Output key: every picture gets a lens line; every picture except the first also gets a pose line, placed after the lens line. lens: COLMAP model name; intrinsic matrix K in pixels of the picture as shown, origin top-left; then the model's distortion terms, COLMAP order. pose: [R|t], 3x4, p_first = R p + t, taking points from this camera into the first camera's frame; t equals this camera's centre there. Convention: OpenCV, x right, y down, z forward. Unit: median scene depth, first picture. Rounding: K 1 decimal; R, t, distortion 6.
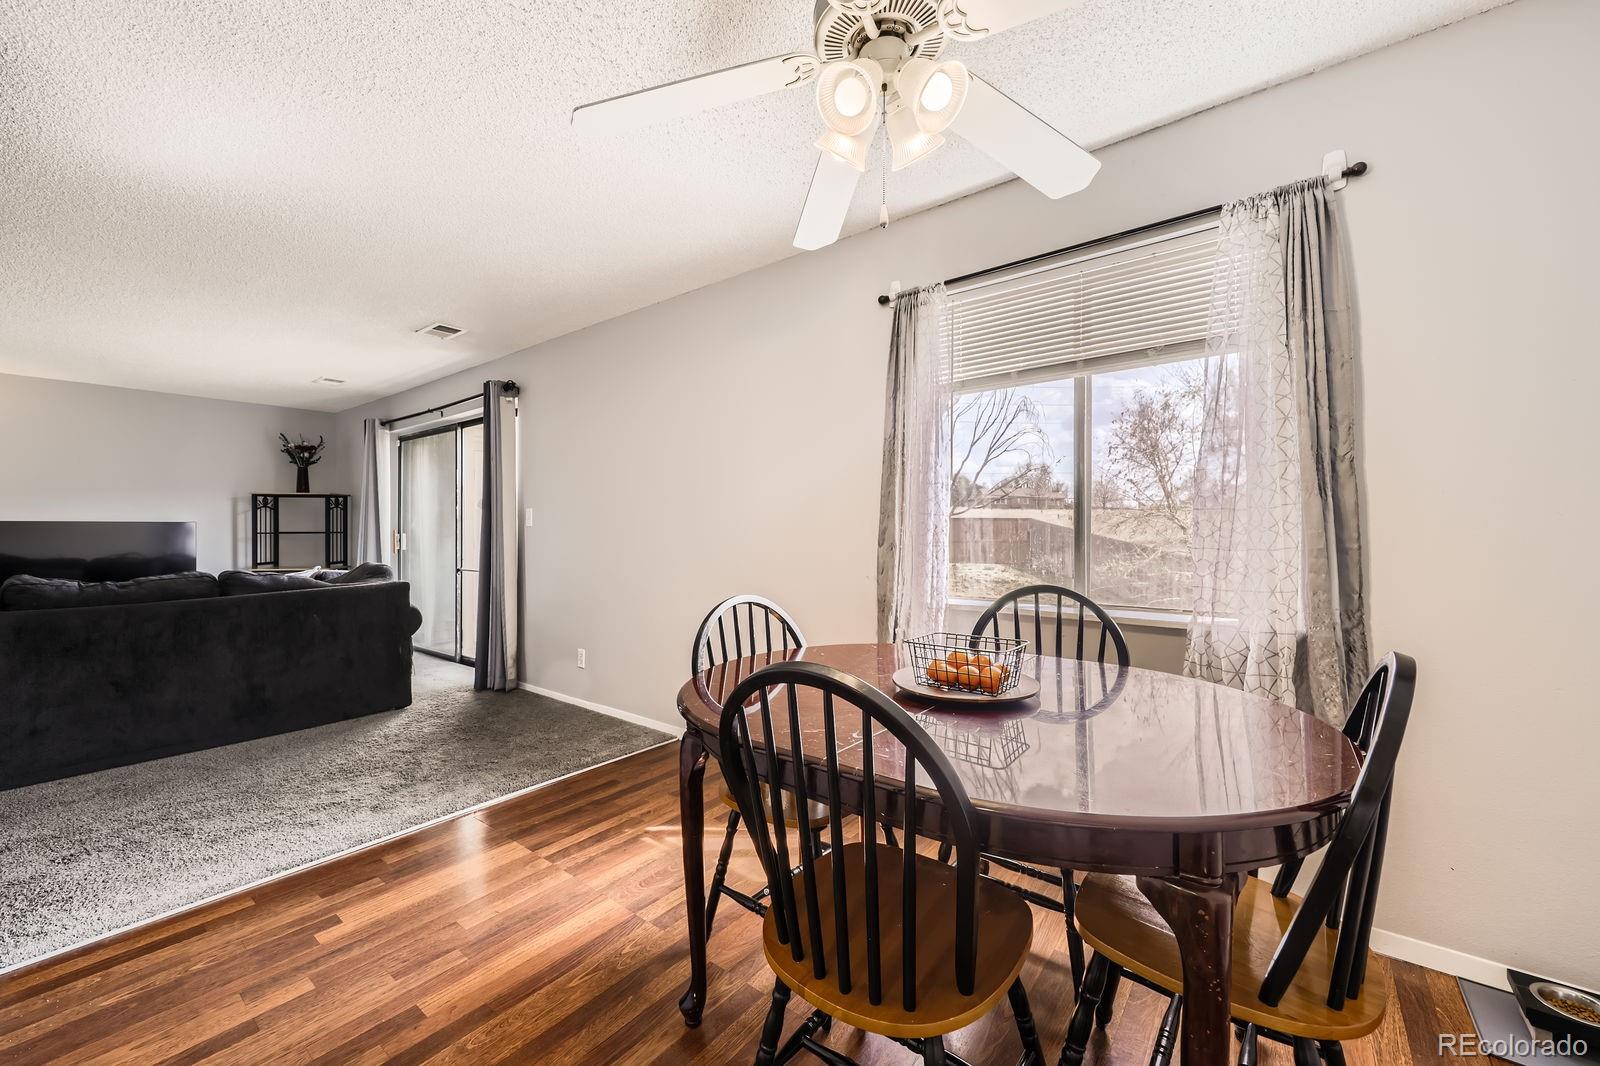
lens RADIAL K [[627.3, 0, 792.4], [0, 627.3, 530.7], [0, 0, 1]] dist [-0.000608, -0.000165]
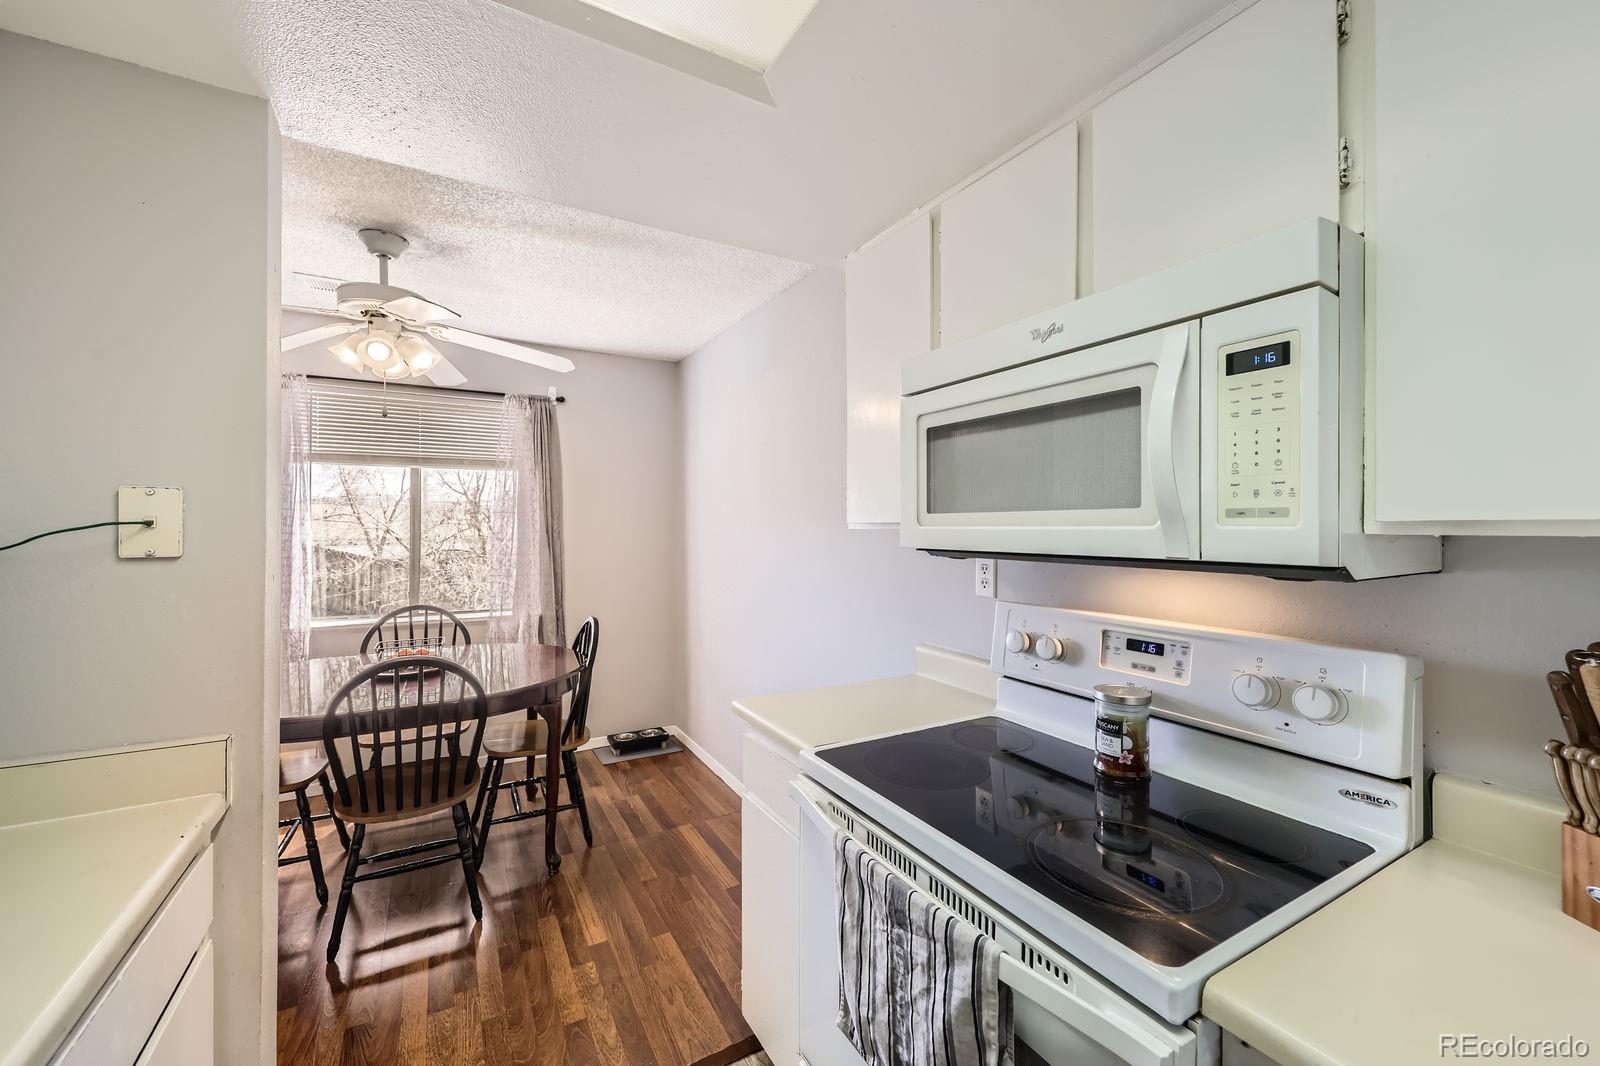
lens RADIAL K [[627.3, 0, 801.2], [0, 627.3, 534.0], [0, 0, 1]] dist [-0.000608, -0.000165]
pose [[0.366571, -0.006929, 0.930364, -0.711011], [-0.003552, 0.999955, 0.008847, -0.110306], [-0.930383, -0.006548, 0.366530, -0.499150]]
